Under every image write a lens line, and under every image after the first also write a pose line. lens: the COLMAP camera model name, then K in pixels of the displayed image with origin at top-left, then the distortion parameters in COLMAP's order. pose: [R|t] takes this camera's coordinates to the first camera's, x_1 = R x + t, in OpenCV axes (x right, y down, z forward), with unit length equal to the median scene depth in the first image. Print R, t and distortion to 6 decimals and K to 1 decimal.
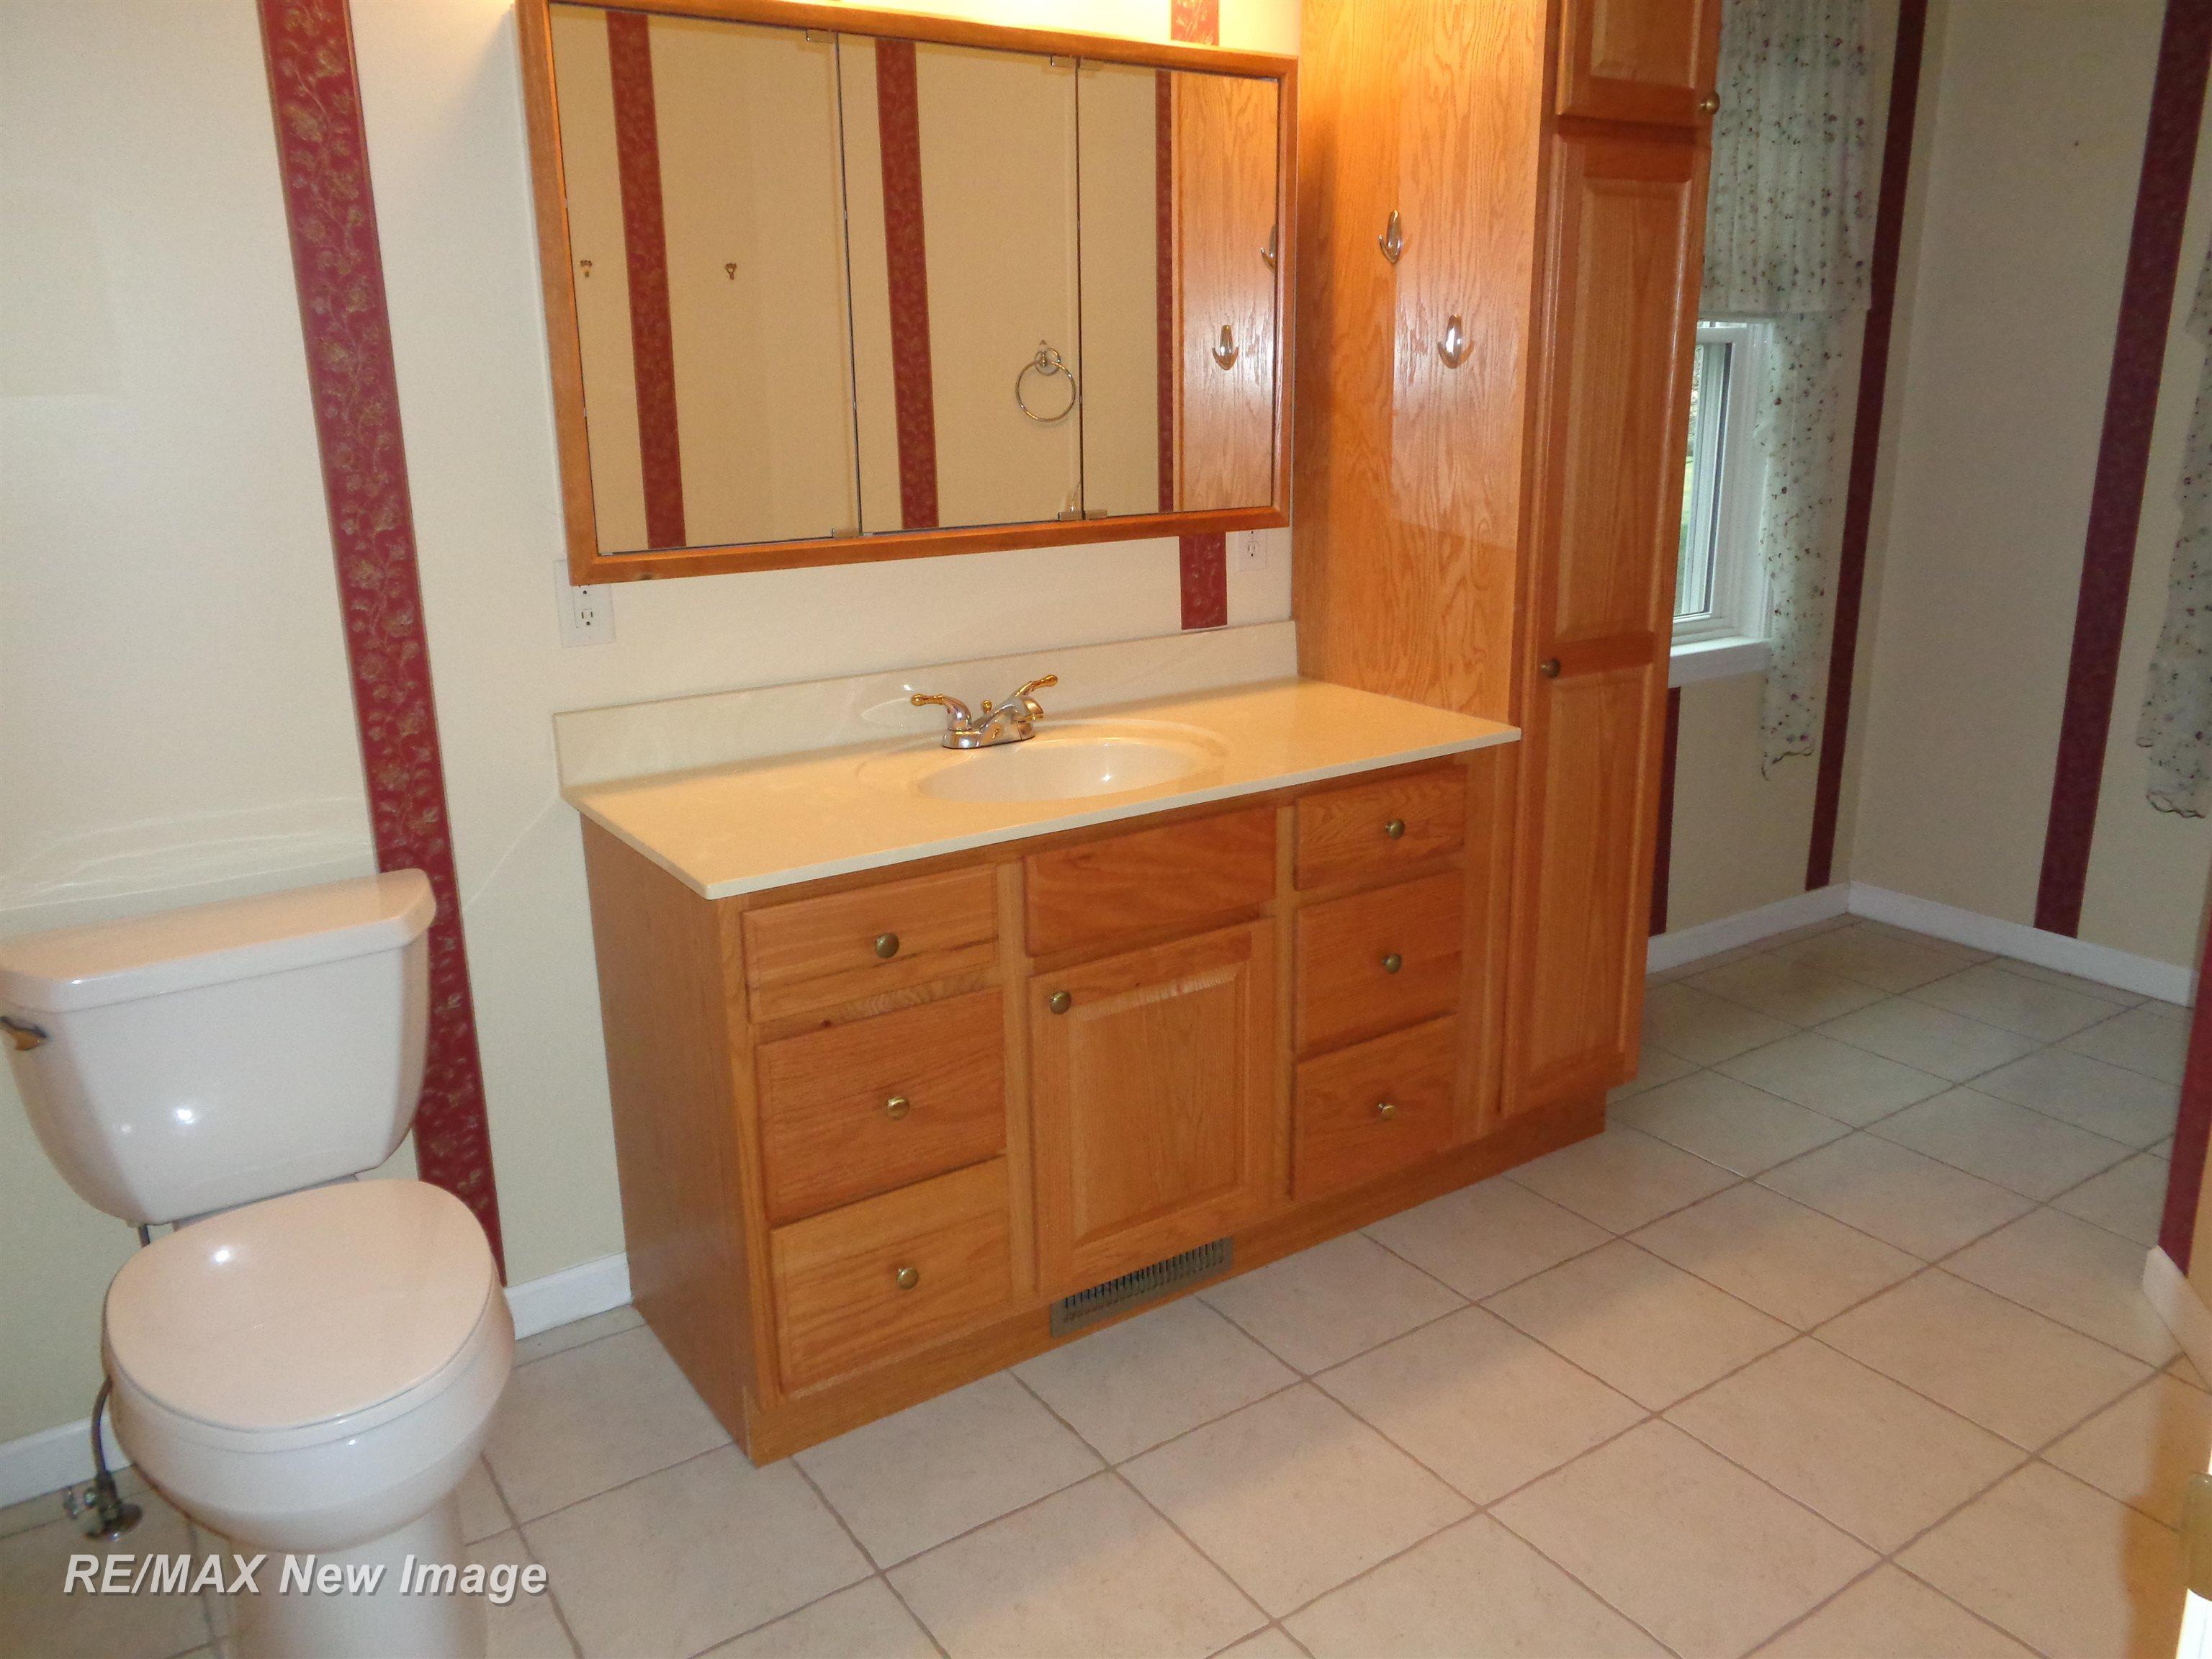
lens RADIAL K [[1645.0, 0, 1106.0], [0, 1645.0, 829.5], [0, 0, 1]] dist [0.019279, -0.001774]
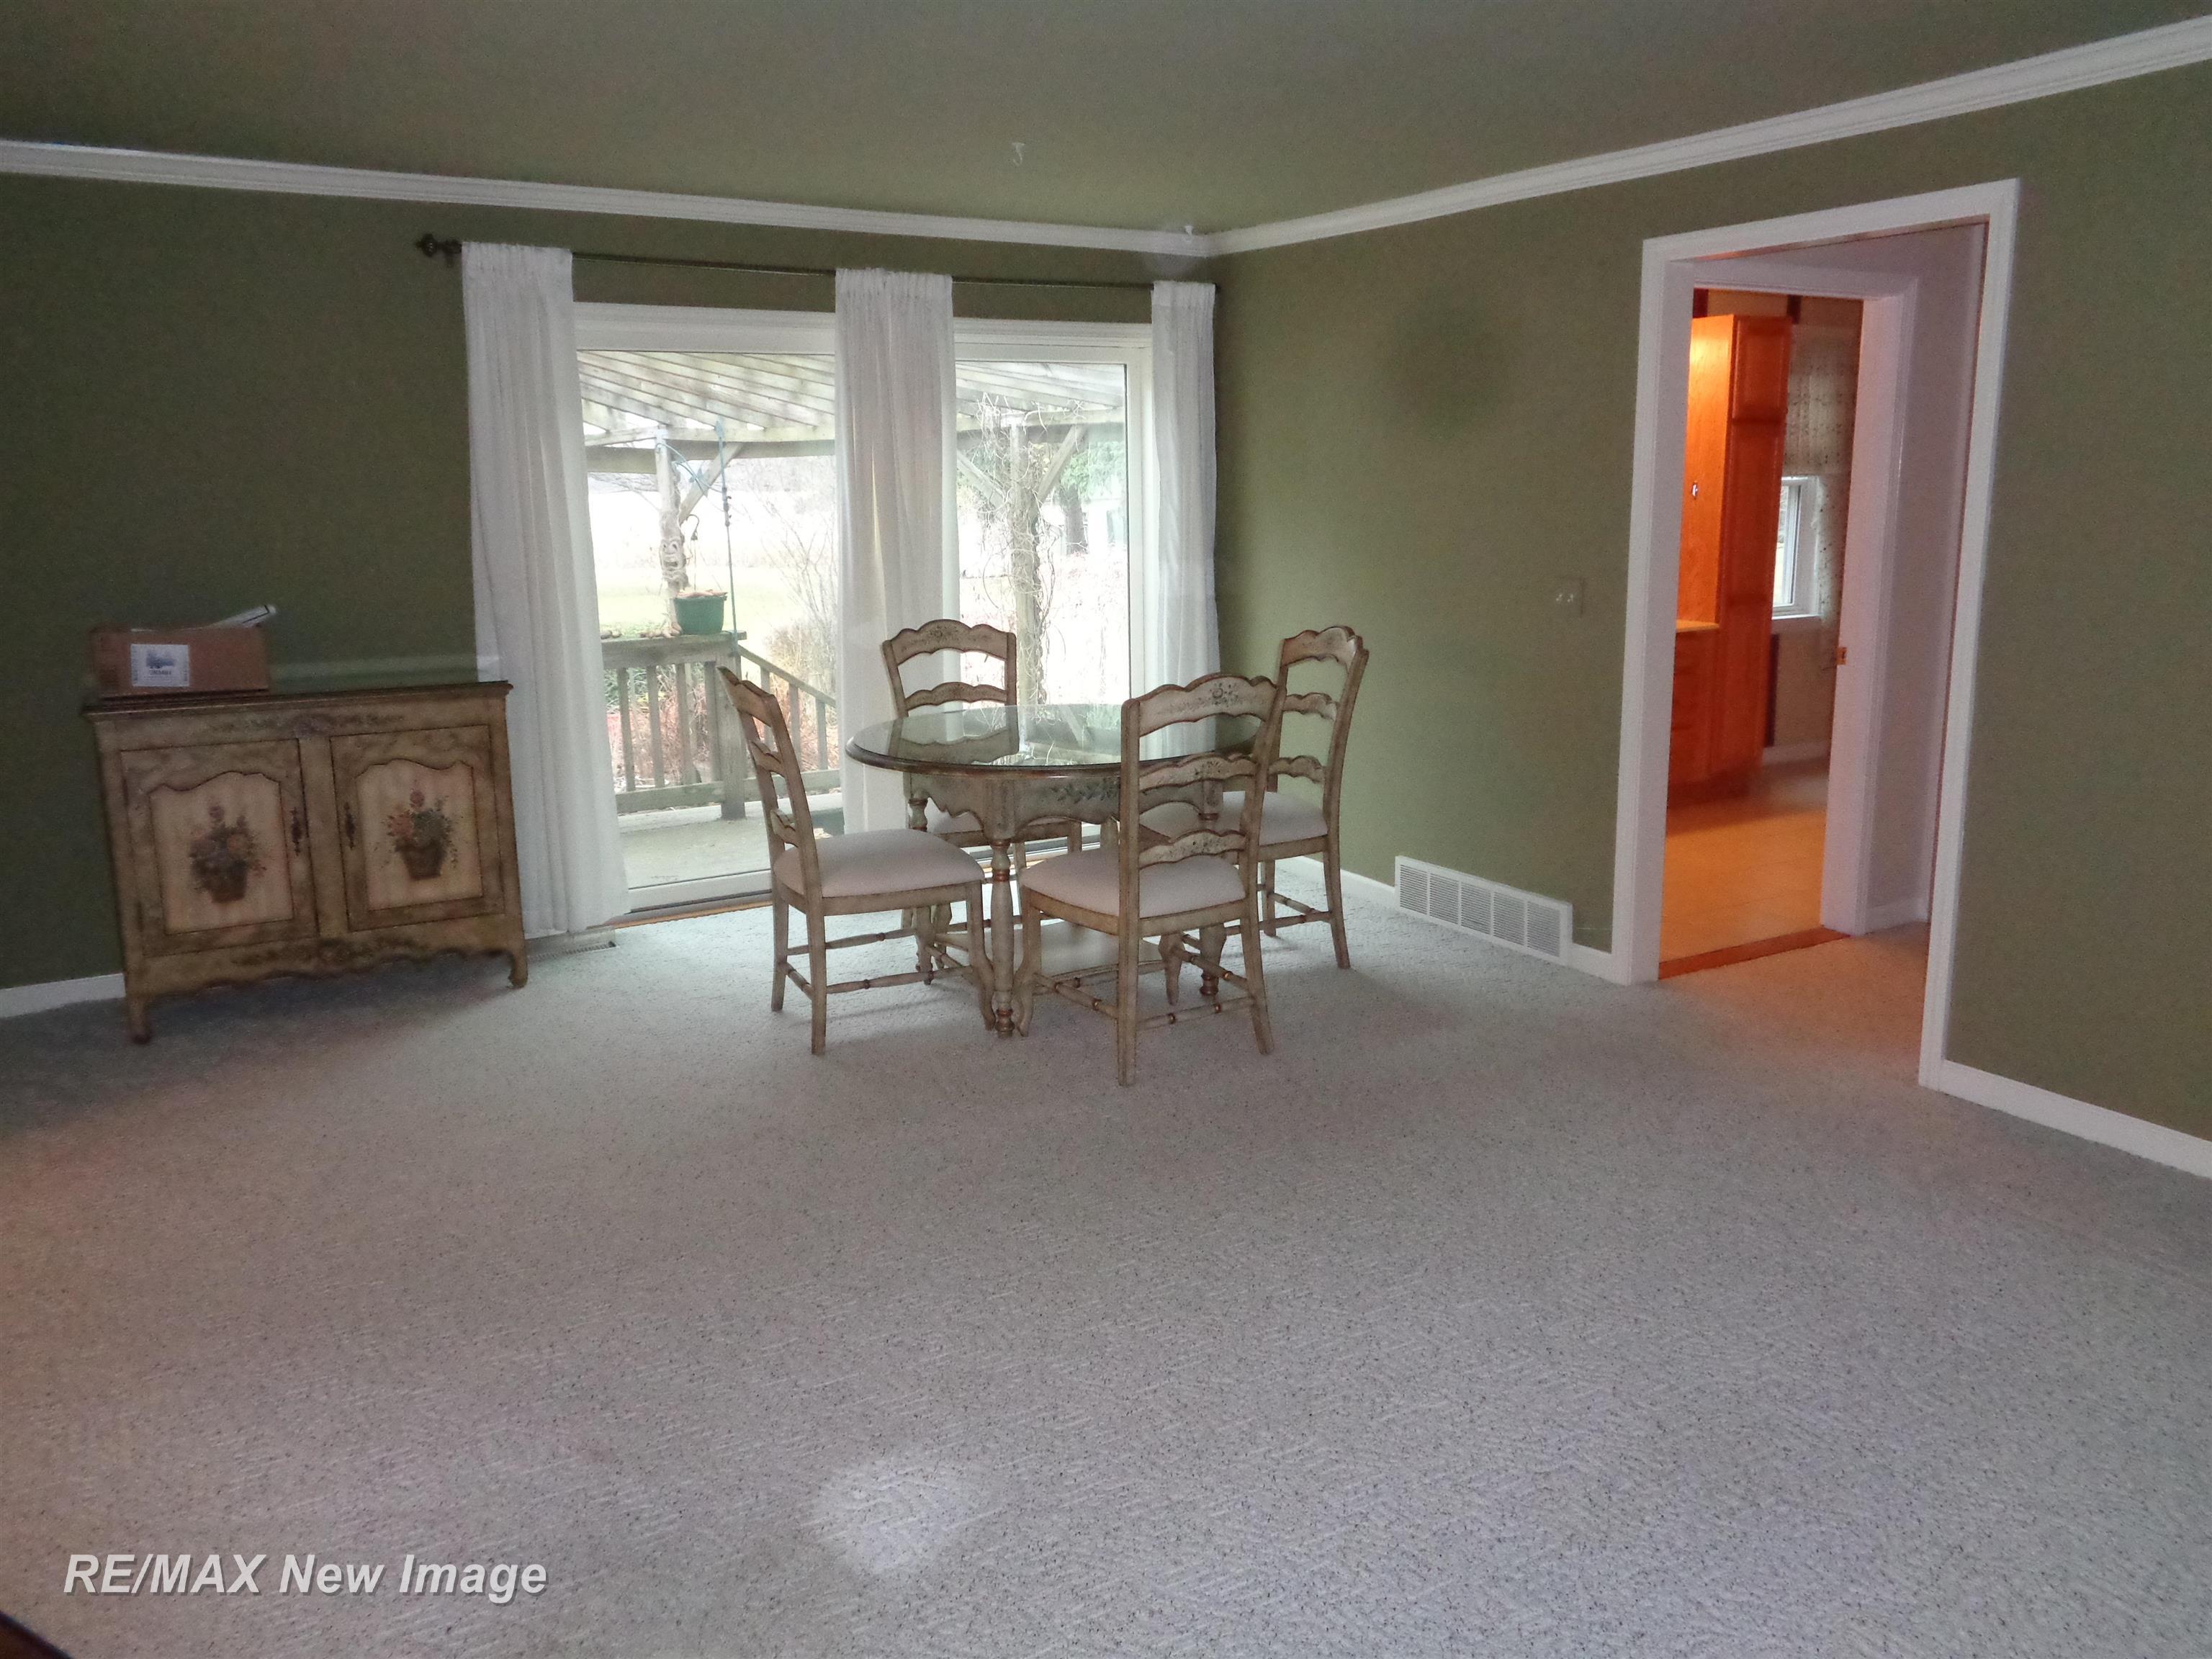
lens RADIAL K [[1645.0, 0, 1106.0], [0, 1645.0, 829.5], [0, 0, 1]] dist [0.019279, -0.001774]
pose [[0.998327, 0.011786, -0.056605, -0.529035], [-0.015797, 0.997356, -0.070929, 0.422549], [0.055619, 0.071705, 0.995874, -1.546349]]
